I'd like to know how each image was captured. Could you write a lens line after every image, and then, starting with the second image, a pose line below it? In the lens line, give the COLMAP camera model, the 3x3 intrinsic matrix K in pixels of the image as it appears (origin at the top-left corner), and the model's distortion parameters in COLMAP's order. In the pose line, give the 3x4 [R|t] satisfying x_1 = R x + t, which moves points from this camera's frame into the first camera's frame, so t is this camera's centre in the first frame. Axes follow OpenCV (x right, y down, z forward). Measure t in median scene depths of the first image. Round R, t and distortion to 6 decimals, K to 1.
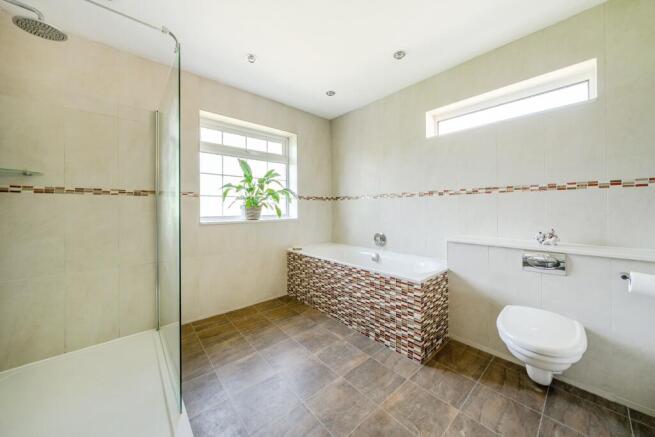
lens RADIAL K [[225.9, 0, 325.8], [0, 225.9, 213.9], [0, 0, 1]] dist [-0.000898, -0.000123]
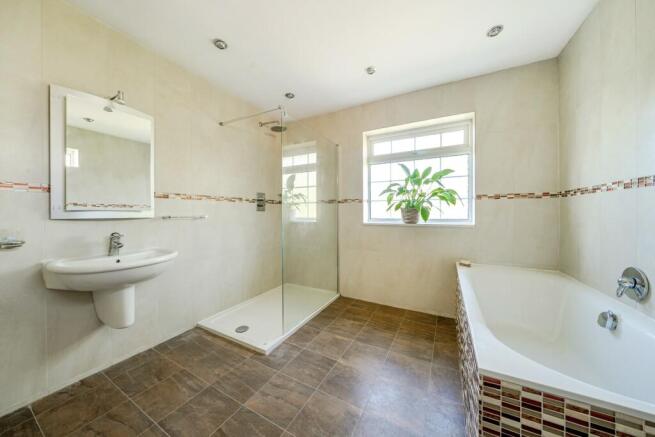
lens RADIAL K [[226.2, 0, 335.4], [0, 226.2, 220.2], [0, 0, 1]] dist [-0.000284, -0.000028]
pose [[0.353576, 0.036746, -0.934684, 0.497940], [-0.020878, 0.999289, 0.031388, -0.010898], [0.935173, 0.008416, 0.354092, 0.372213]]
